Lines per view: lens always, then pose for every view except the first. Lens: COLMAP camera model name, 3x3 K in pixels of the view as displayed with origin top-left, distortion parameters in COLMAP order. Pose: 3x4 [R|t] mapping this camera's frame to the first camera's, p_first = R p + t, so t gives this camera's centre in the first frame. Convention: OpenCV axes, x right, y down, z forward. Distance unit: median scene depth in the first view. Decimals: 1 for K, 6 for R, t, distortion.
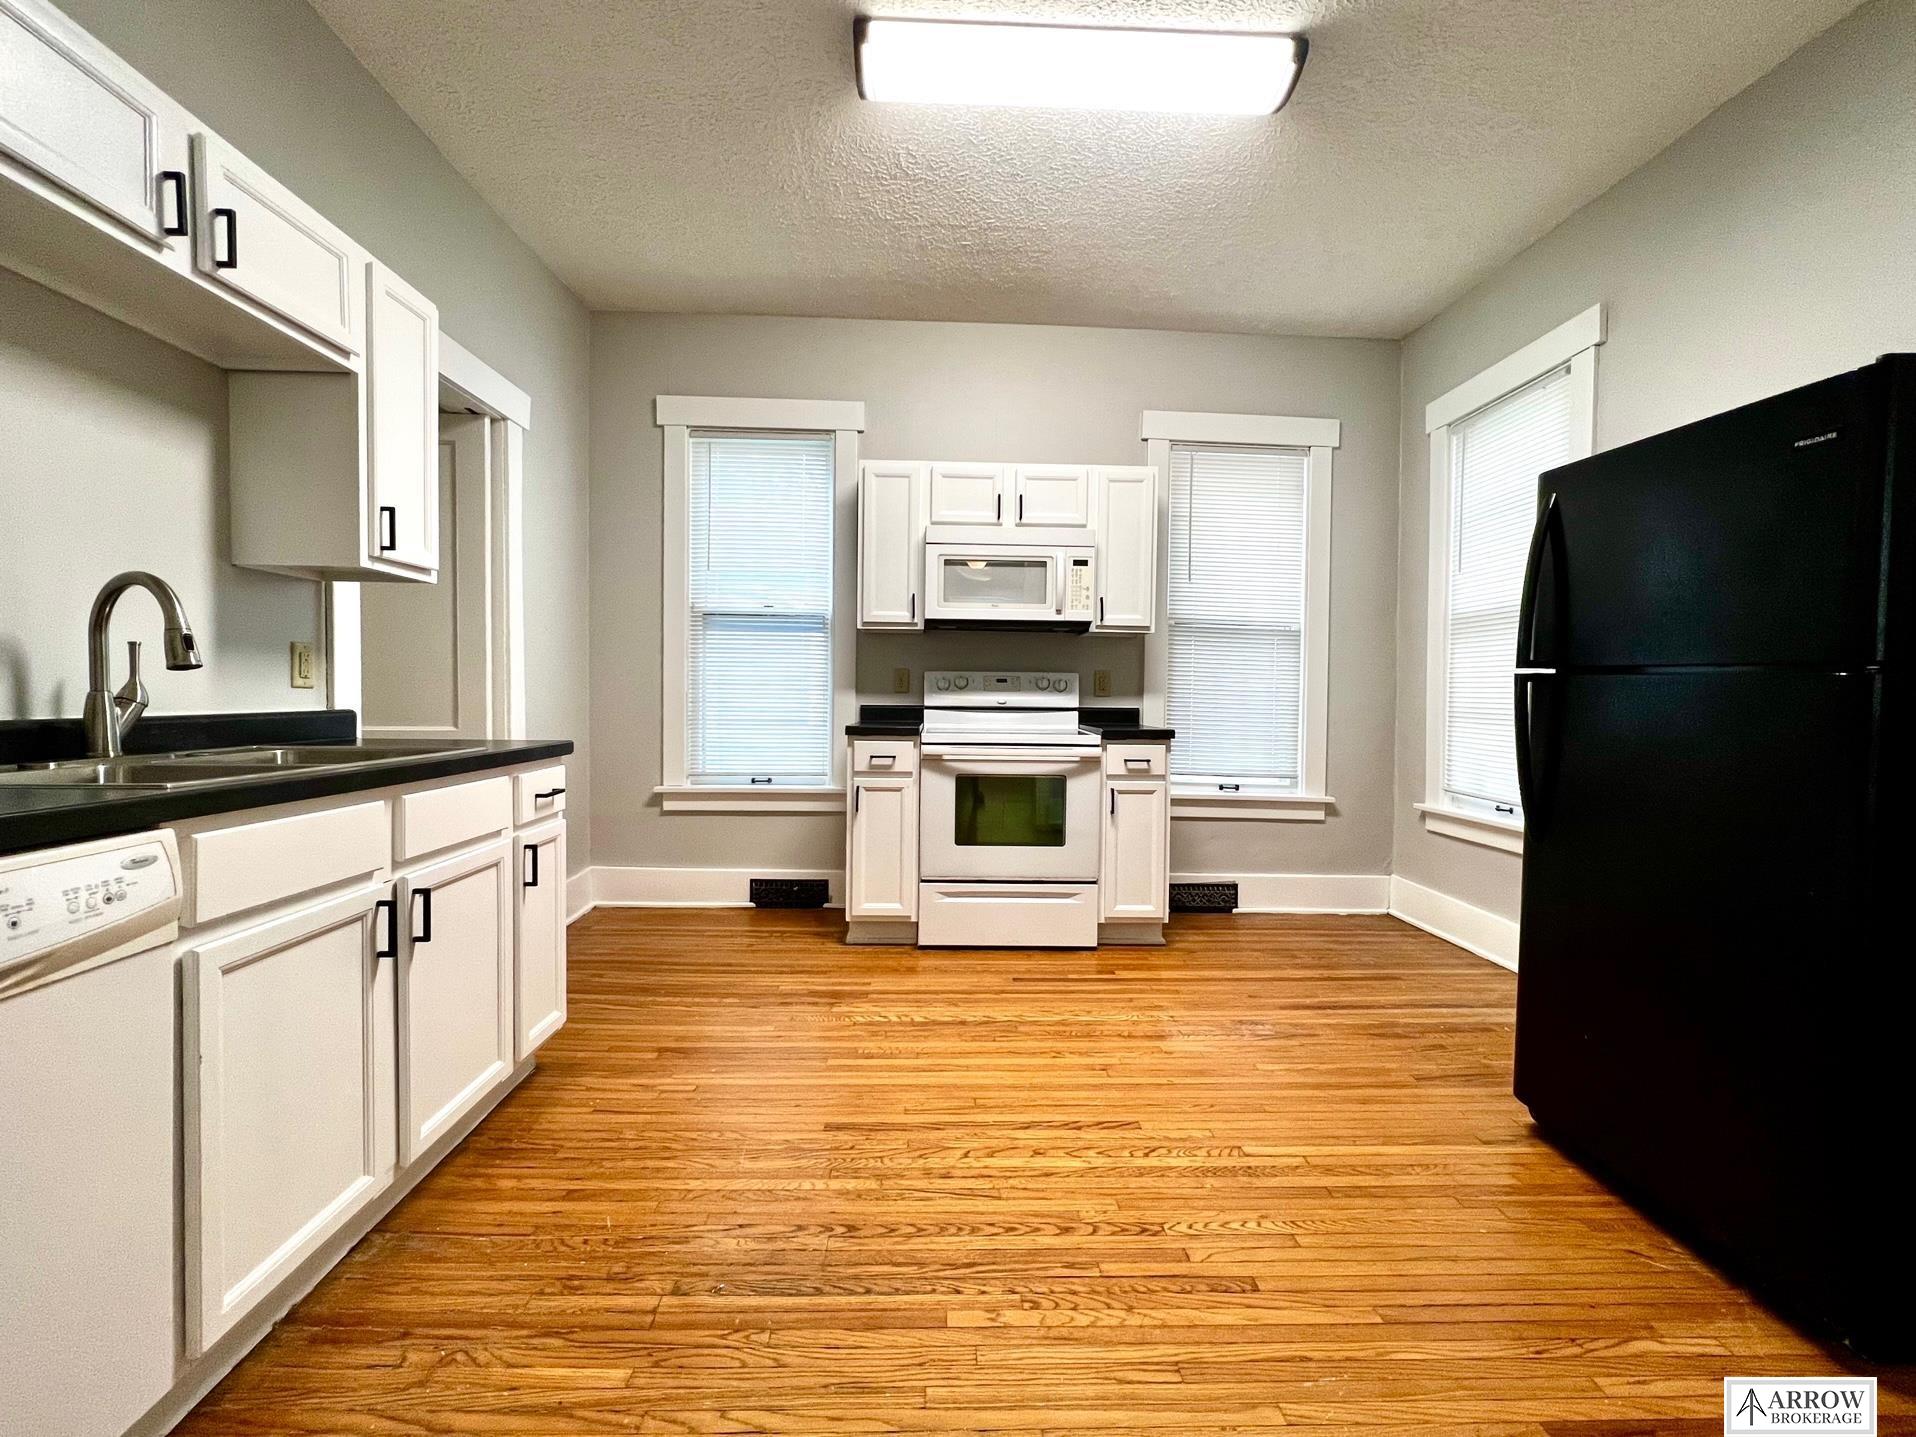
lens RADIAL K [[794.7, 0, 946.3], [0, 794.7, 712.8], [0, 0, 1]] dist [0.001159, 0.000350]
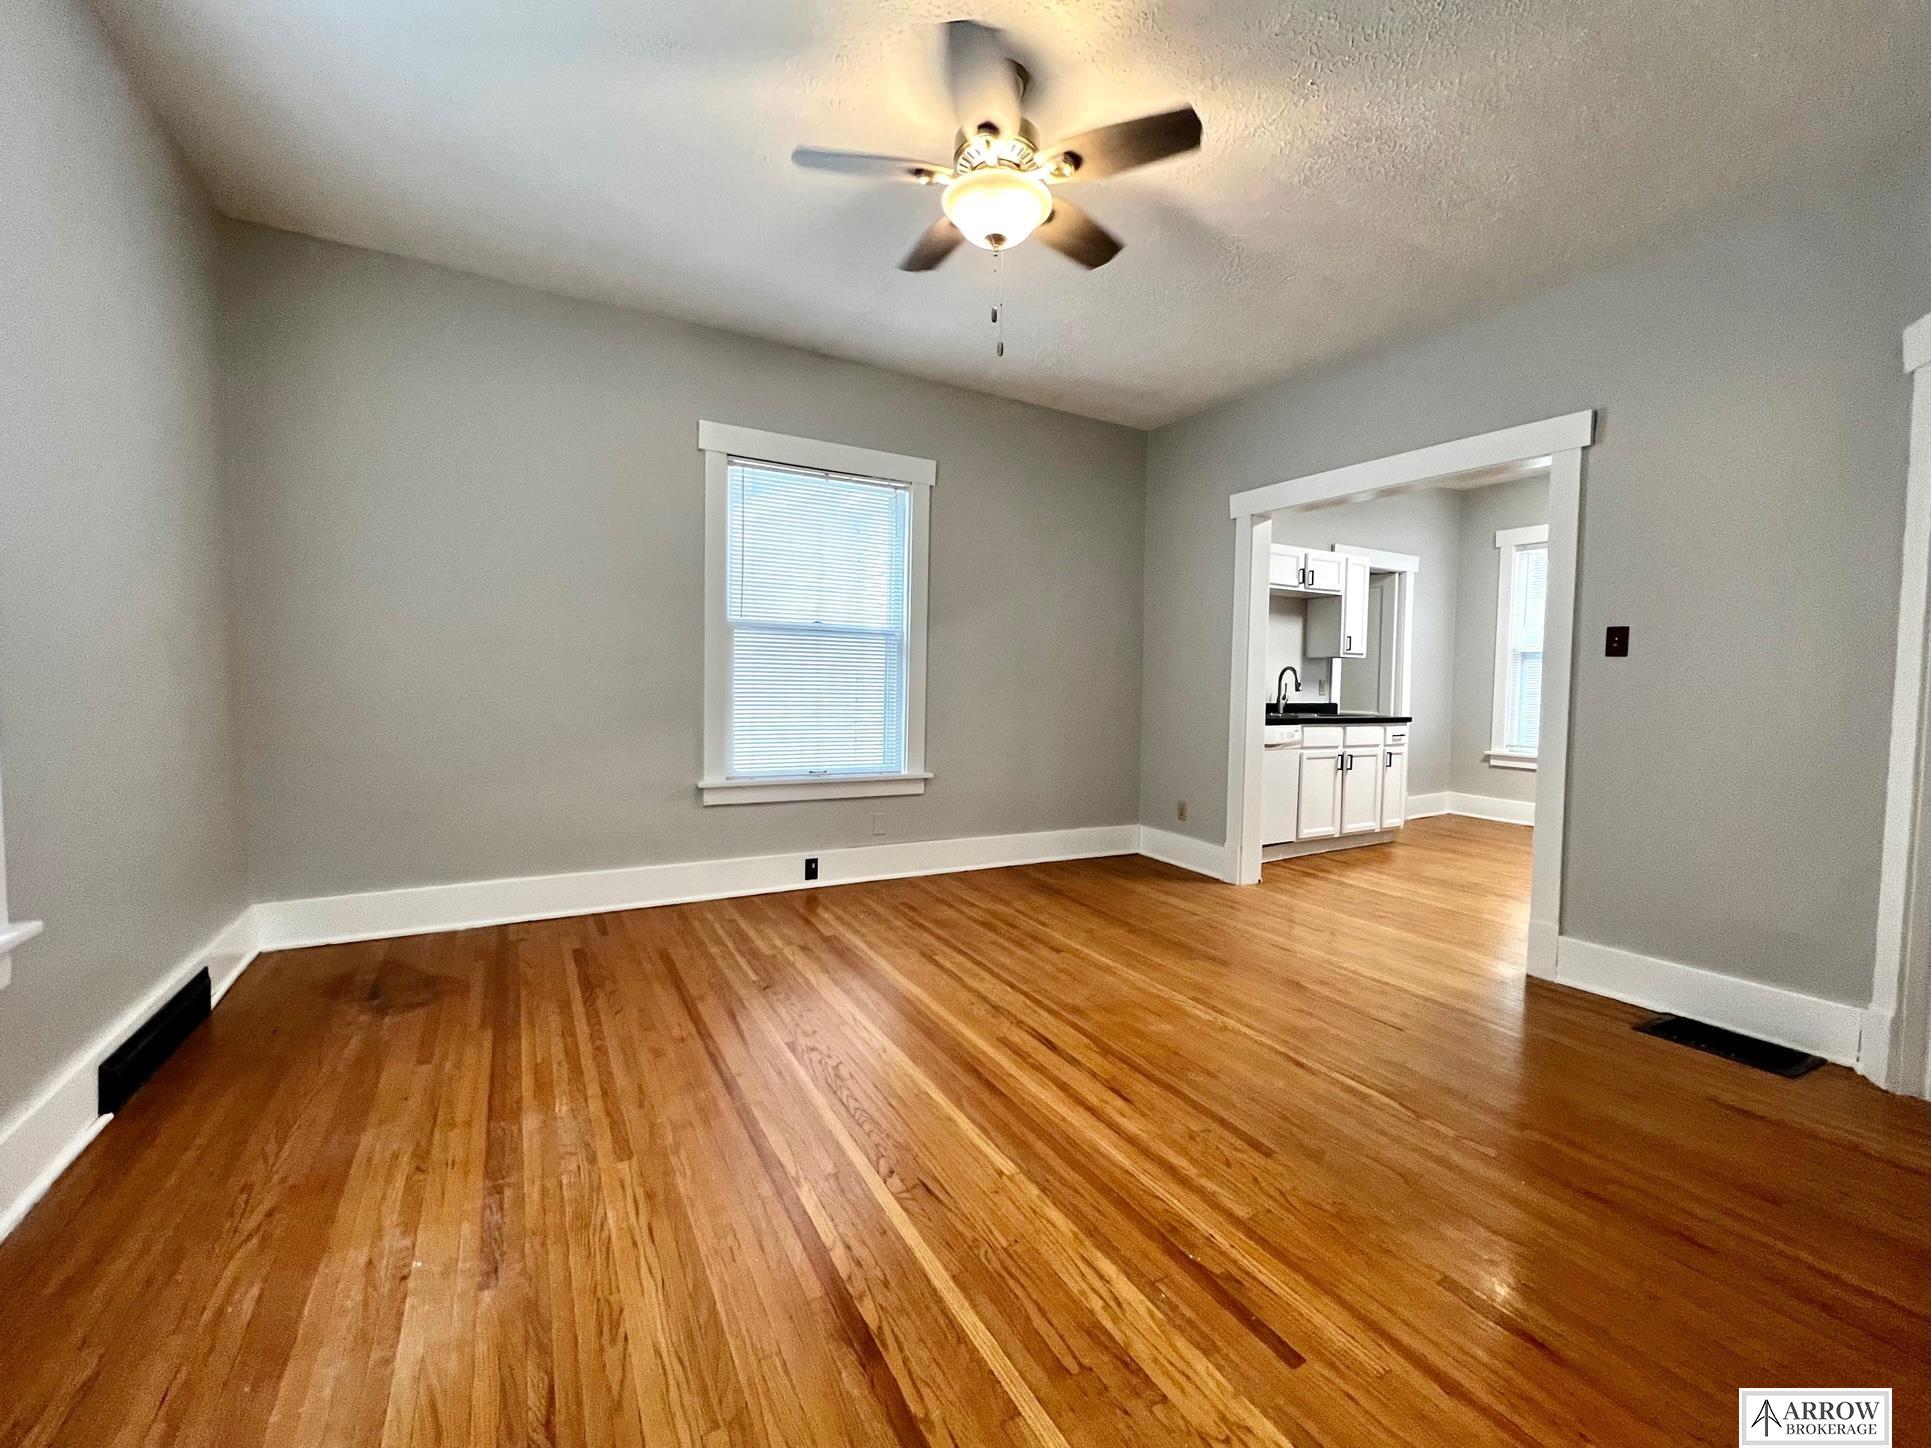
lens RADIAL K [[800.9, 0, 969.3], [0, 800.9, 709.3], [0, 0, 1]] dist [0.001159, 0.000350]
pose [[0.467366, 0.029799, -0.883562, 1.396049], [-0.034724, 0.999279, 0.015334, 0.024202], [0.883382, 0.023515, 0.468064, -1.790071]]
